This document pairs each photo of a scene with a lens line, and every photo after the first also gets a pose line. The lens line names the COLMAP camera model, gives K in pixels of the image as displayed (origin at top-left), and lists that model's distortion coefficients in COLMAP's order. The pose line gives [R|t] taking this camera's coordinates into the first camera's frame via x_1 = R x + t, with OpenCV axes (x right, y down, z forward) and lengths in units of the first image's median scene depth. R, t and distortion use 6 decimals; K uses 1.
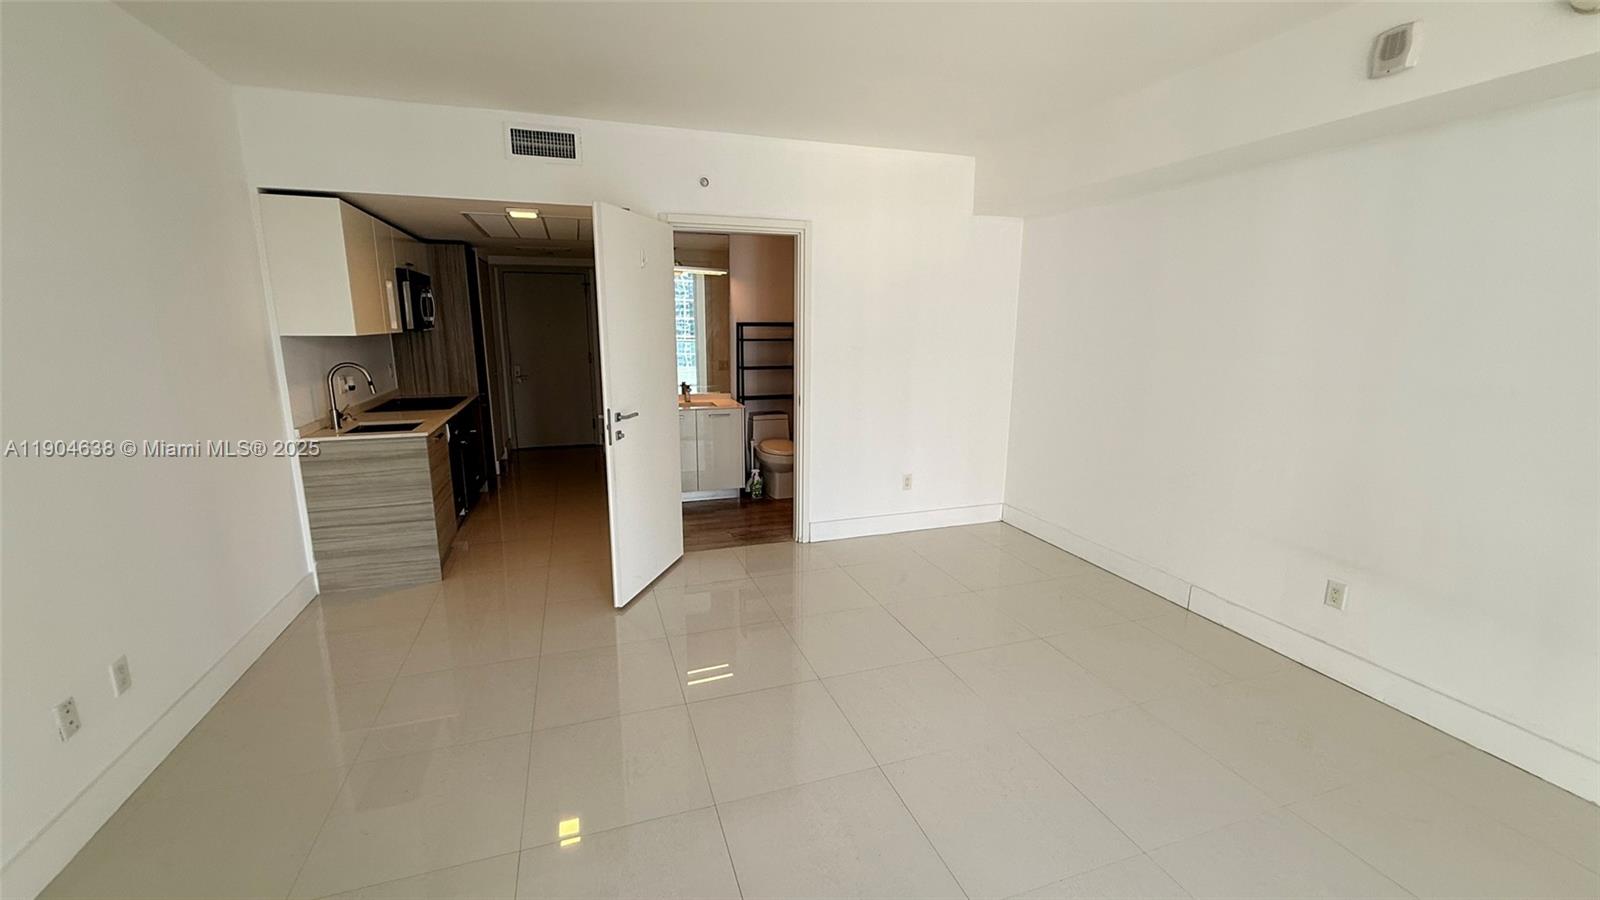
lens RADIAL K [[637.3, 0, 796.3], [0, 637.3, 448.4], [0, 0, 1]] dist [0.000002, -0.000032]
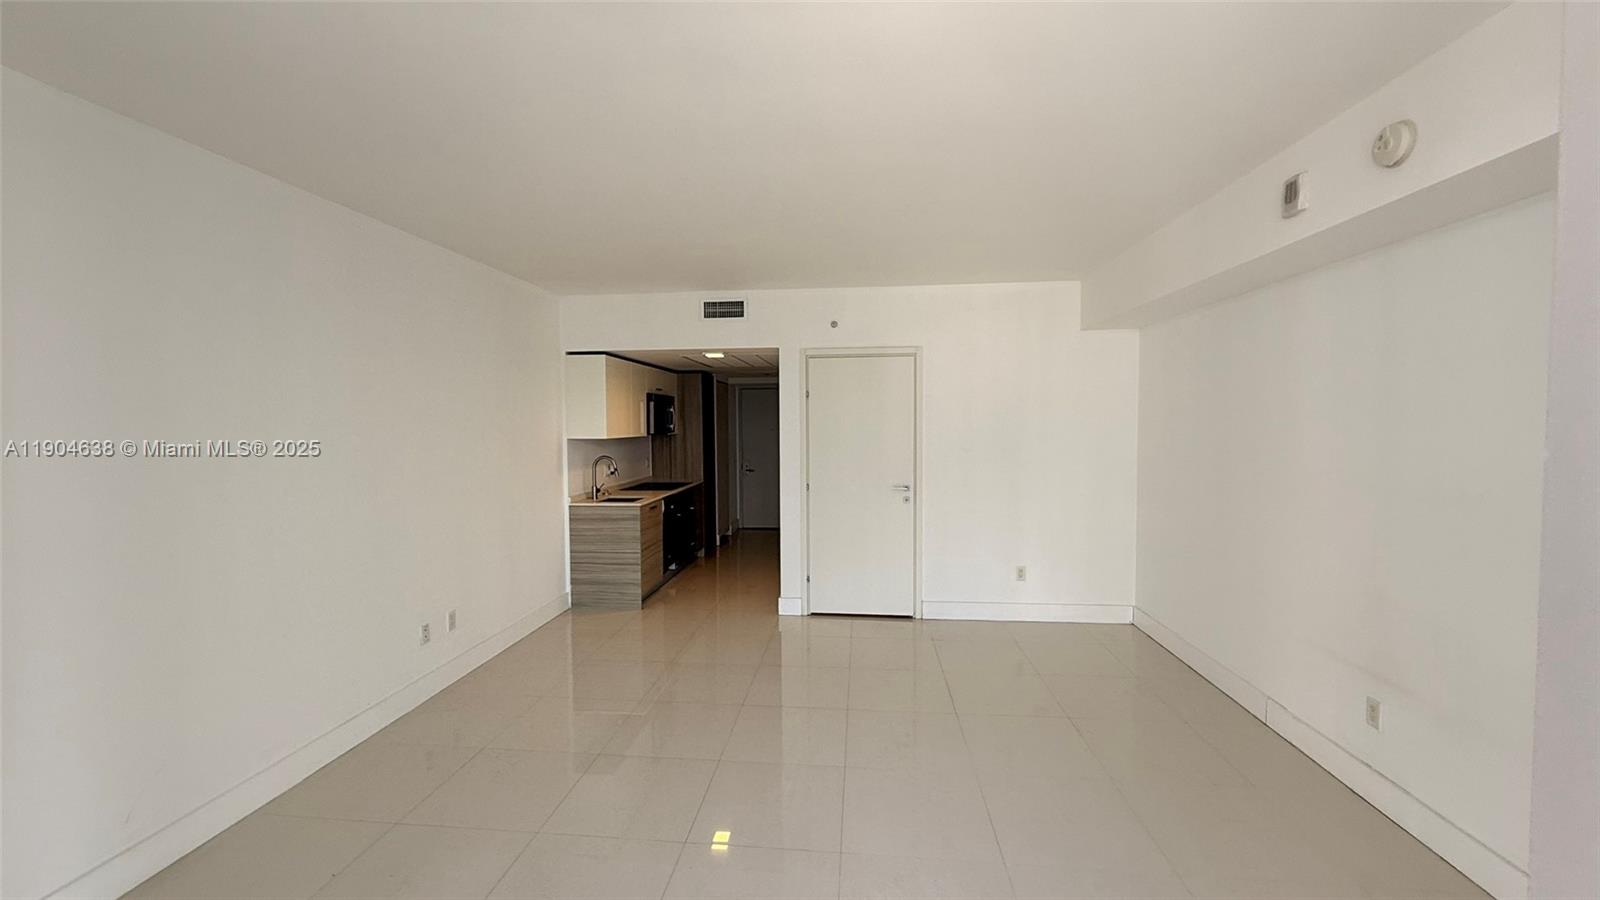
lens RADIAL K [[637.3, 0, 798.9], [0, 637.3, 453.4], [0, 0, 1]] dist [0.000002, -0.000032]
pose [[0.910658, 0.010520, -0.413026, 0.354938], [-0.071589, 0.988573, -0.132662, 0.028710], [0.406911, 0.150378, 0.901005, -0.189860]]
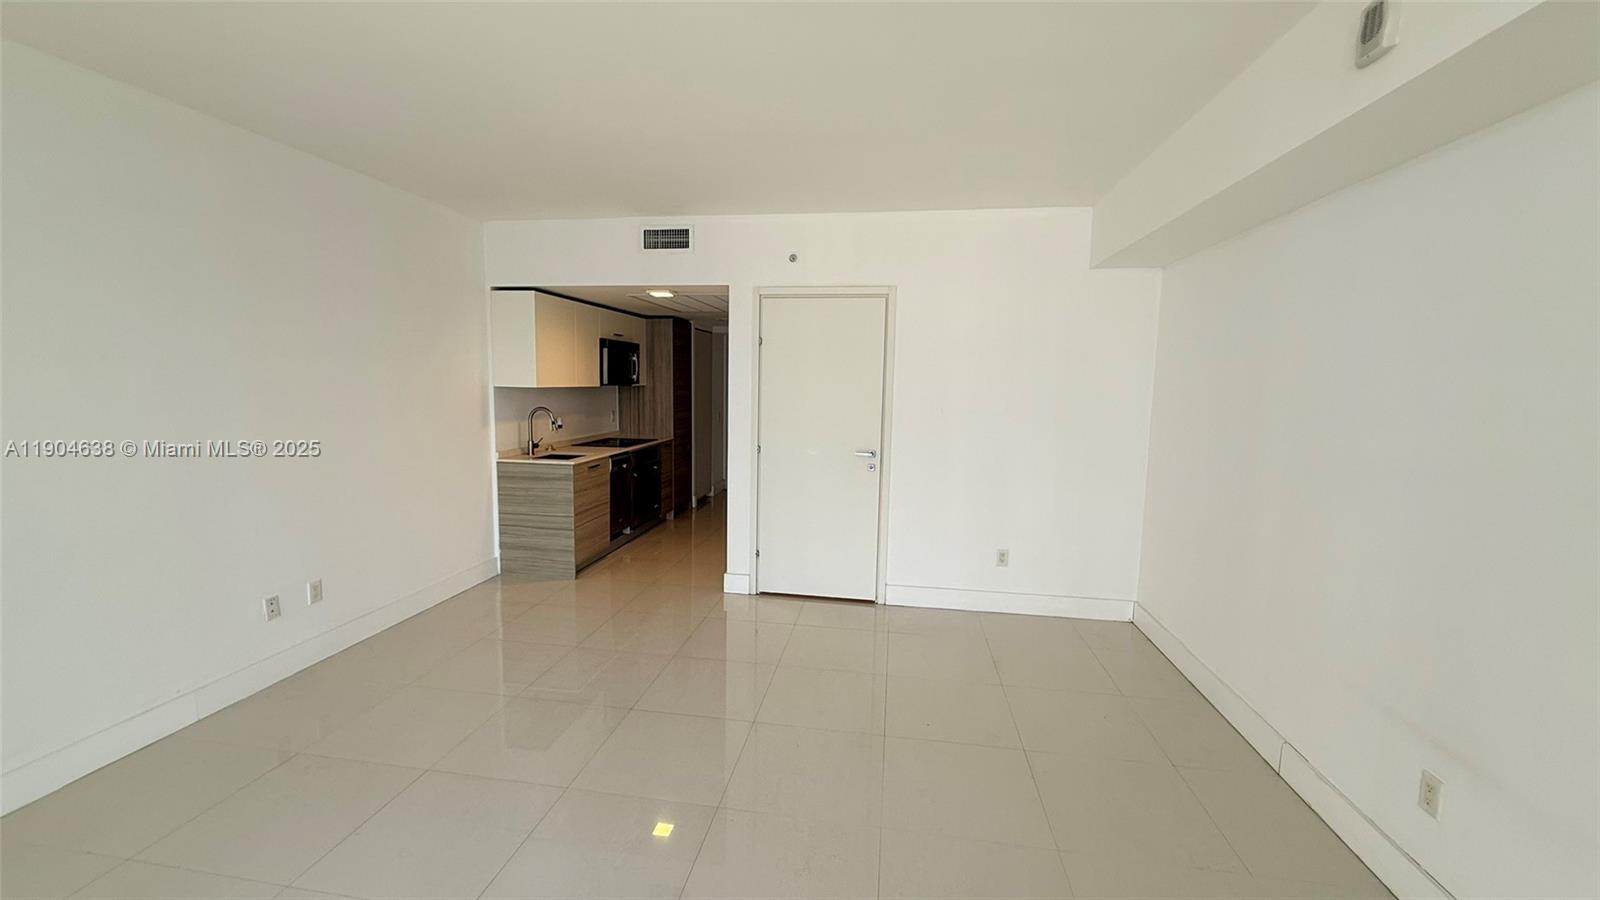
lens RADIAL K [[637.3, 0, 796.5], [0, 637.3, 453.3], [0, 0, 1]] dist [0.000002, -0.000032]
pose [[0.884602, 0.065642, -0.461704, 0.419336], [-0.105861, 0.992463, -0.061723, -0.010669], [0.454173, 0.103477, 0.884884, 0.053132]]
